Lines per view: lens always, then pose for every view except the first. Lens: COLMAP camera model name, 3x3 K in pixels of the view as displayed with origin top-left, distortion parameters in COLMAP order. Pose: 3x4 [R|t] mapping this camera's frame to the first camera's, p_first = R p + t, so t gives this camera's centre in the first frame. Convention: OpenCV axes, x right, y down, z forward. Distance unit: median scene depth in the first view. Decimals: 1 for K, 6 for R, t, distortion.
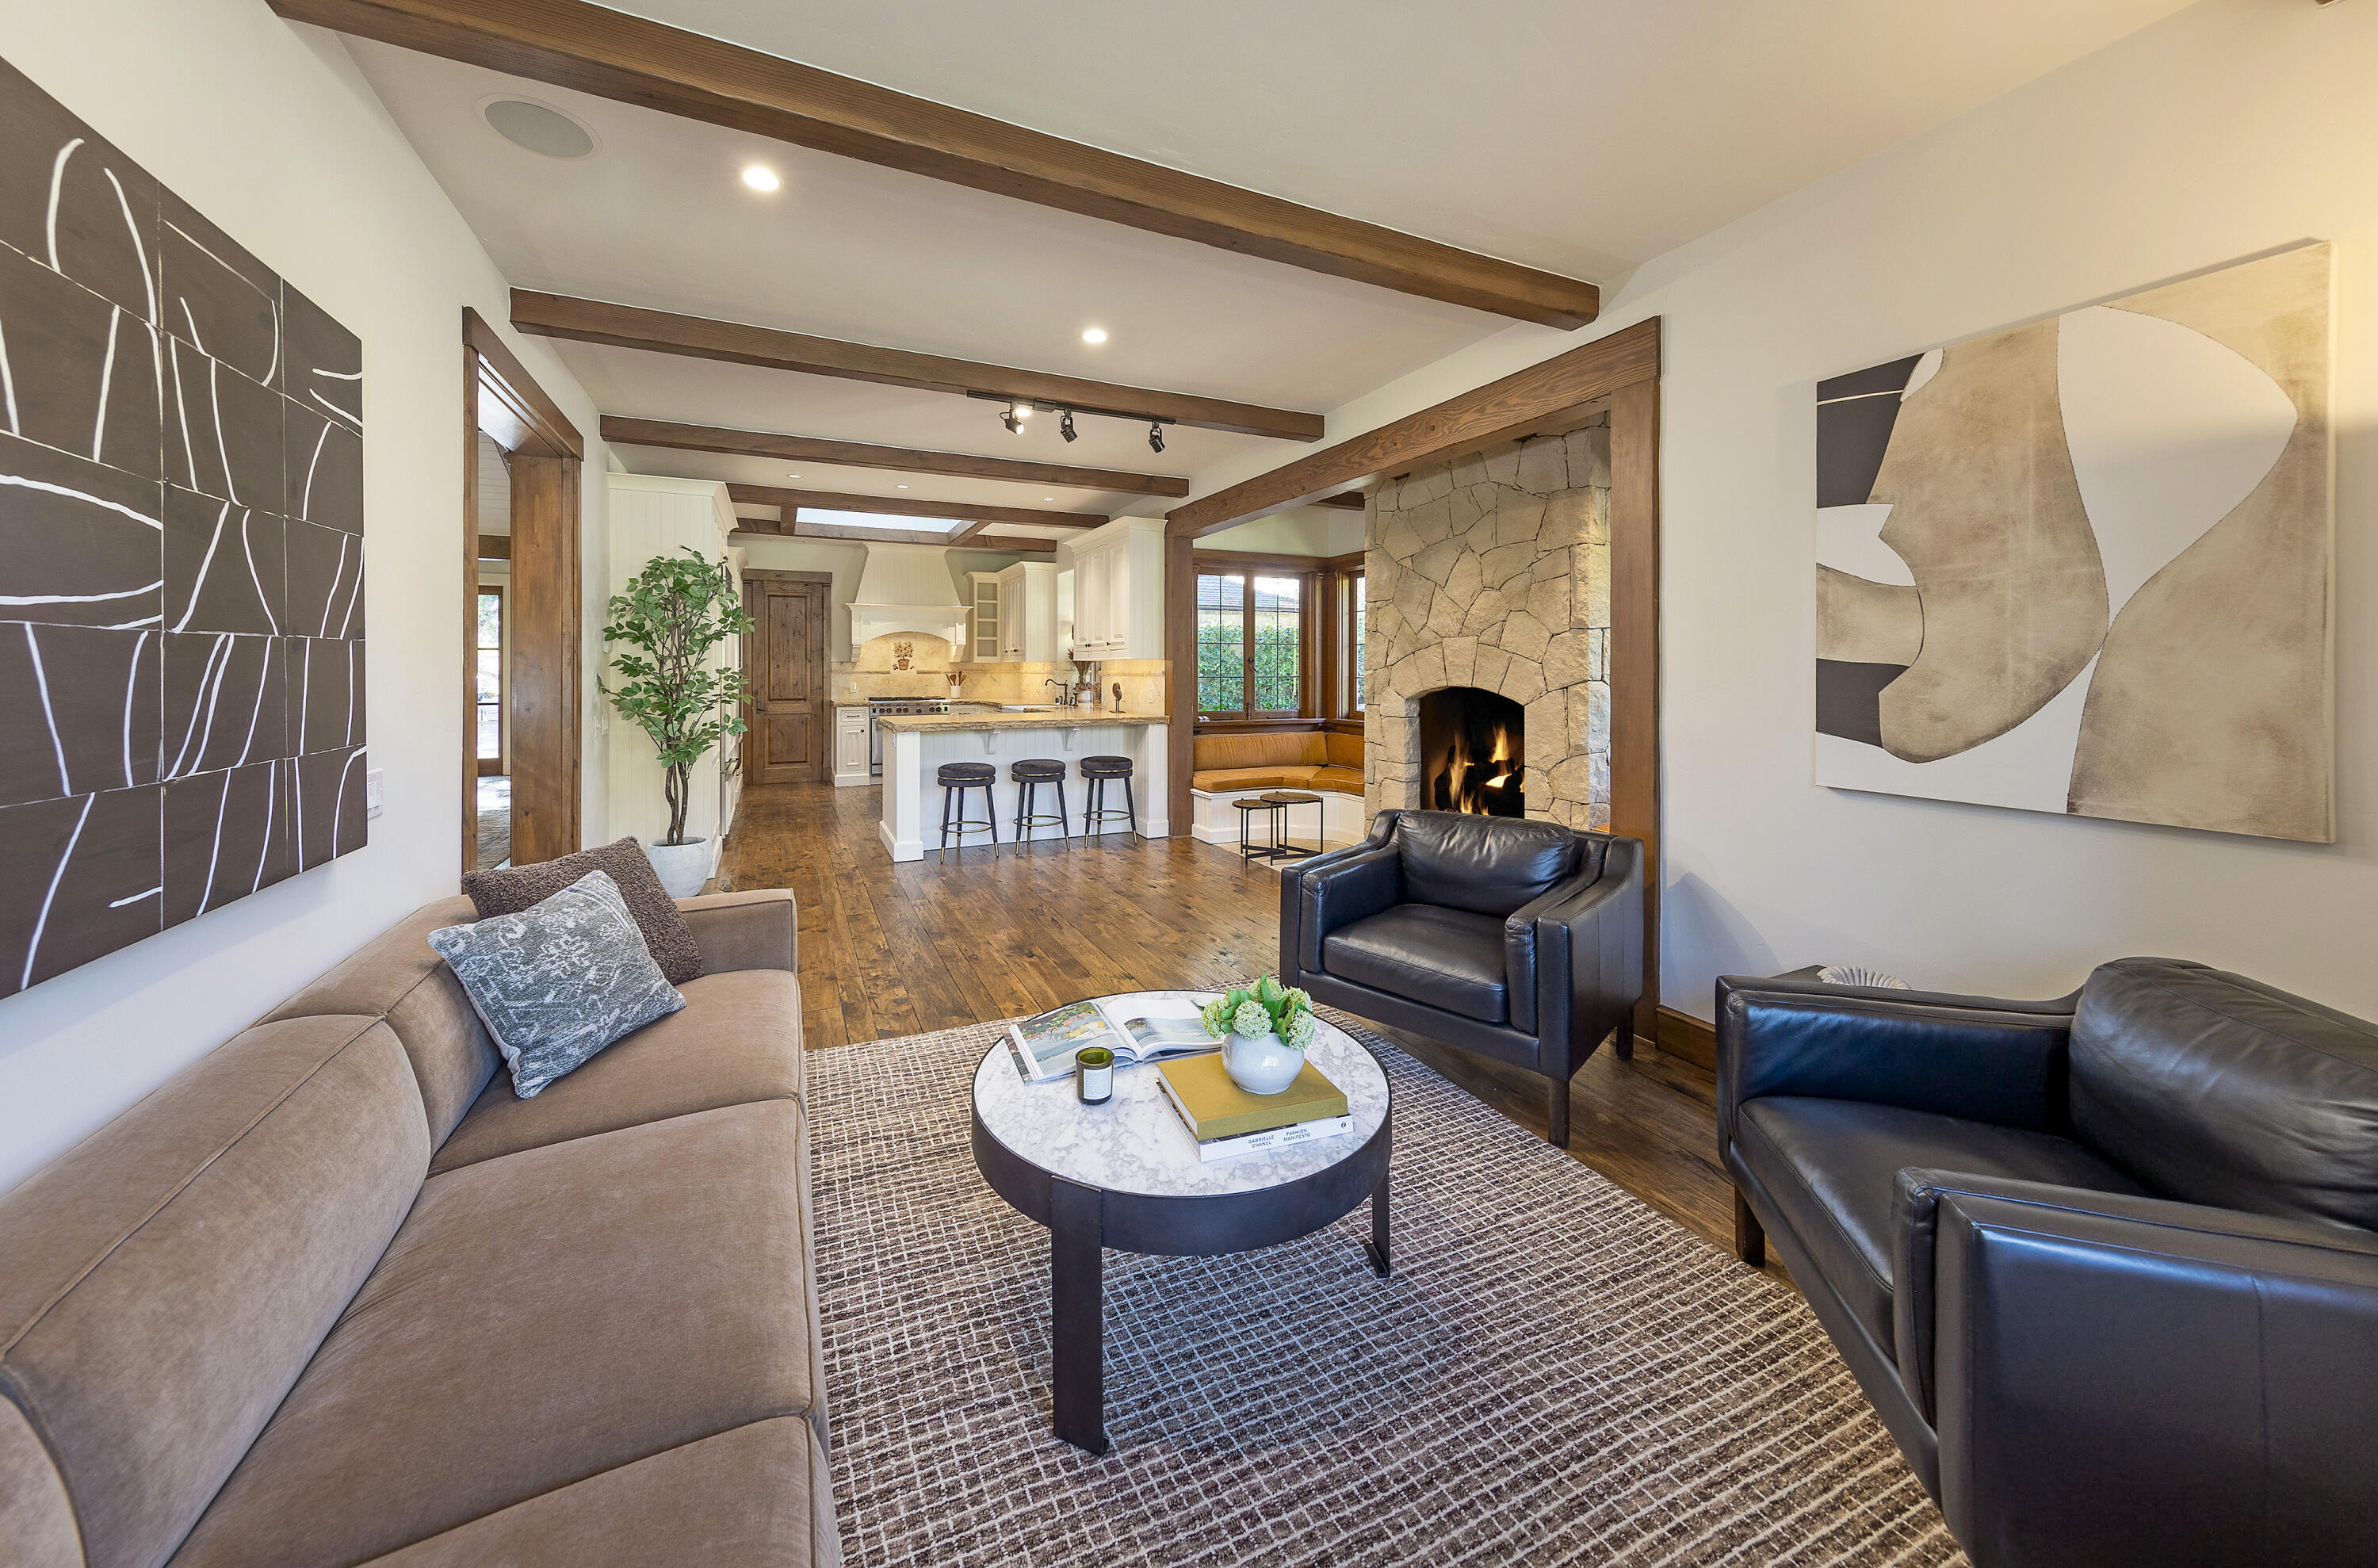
lens RADIAL K [[826.5, 0, 1156.7], [0, 826.5, 668.1], [0, 0, 1]] dist [0.000261, 0.000010]
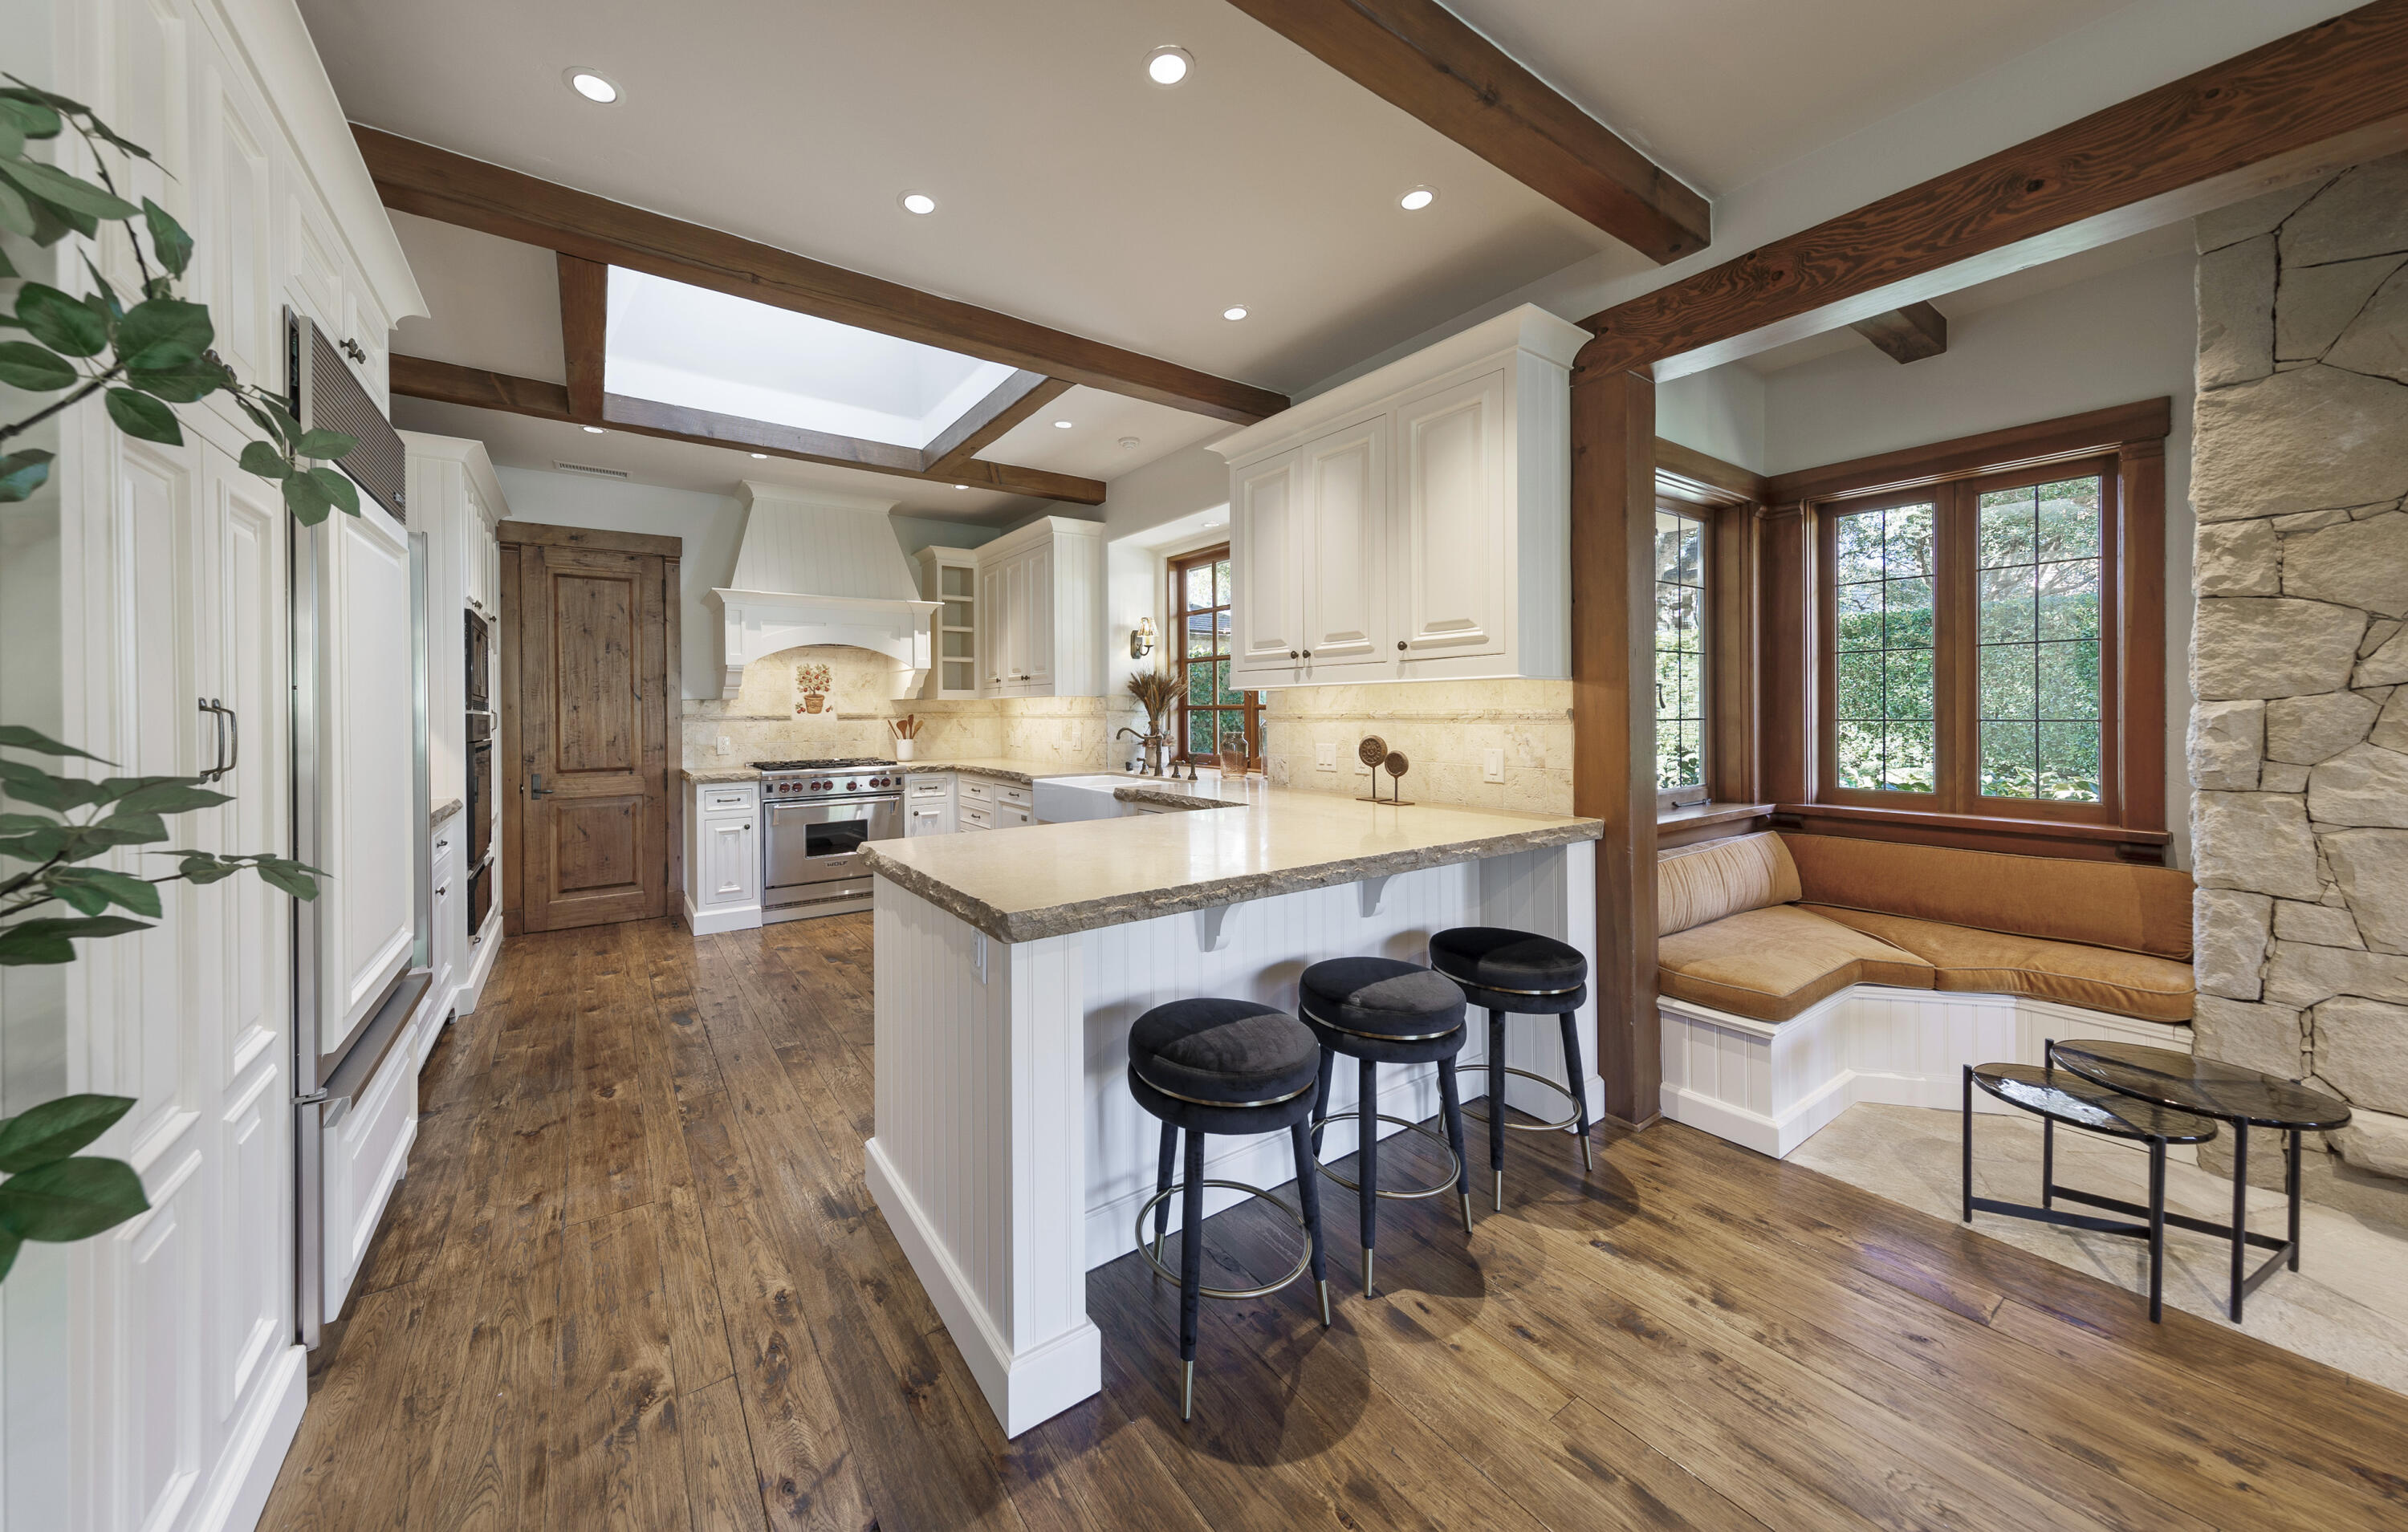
lens RADIAL K [[805.4, 0, 1115.0], [0, 805.4, 711.4], [0, 0, 1]] dist [0.000428, 0.000212]
pose [[0.990662, -0.008268, 0.136087, -0.308892], [0.008127, 0.999966, 0.001590, 0.003192], [-0.136095, -0.000469, 0.990696, 0.733715]]
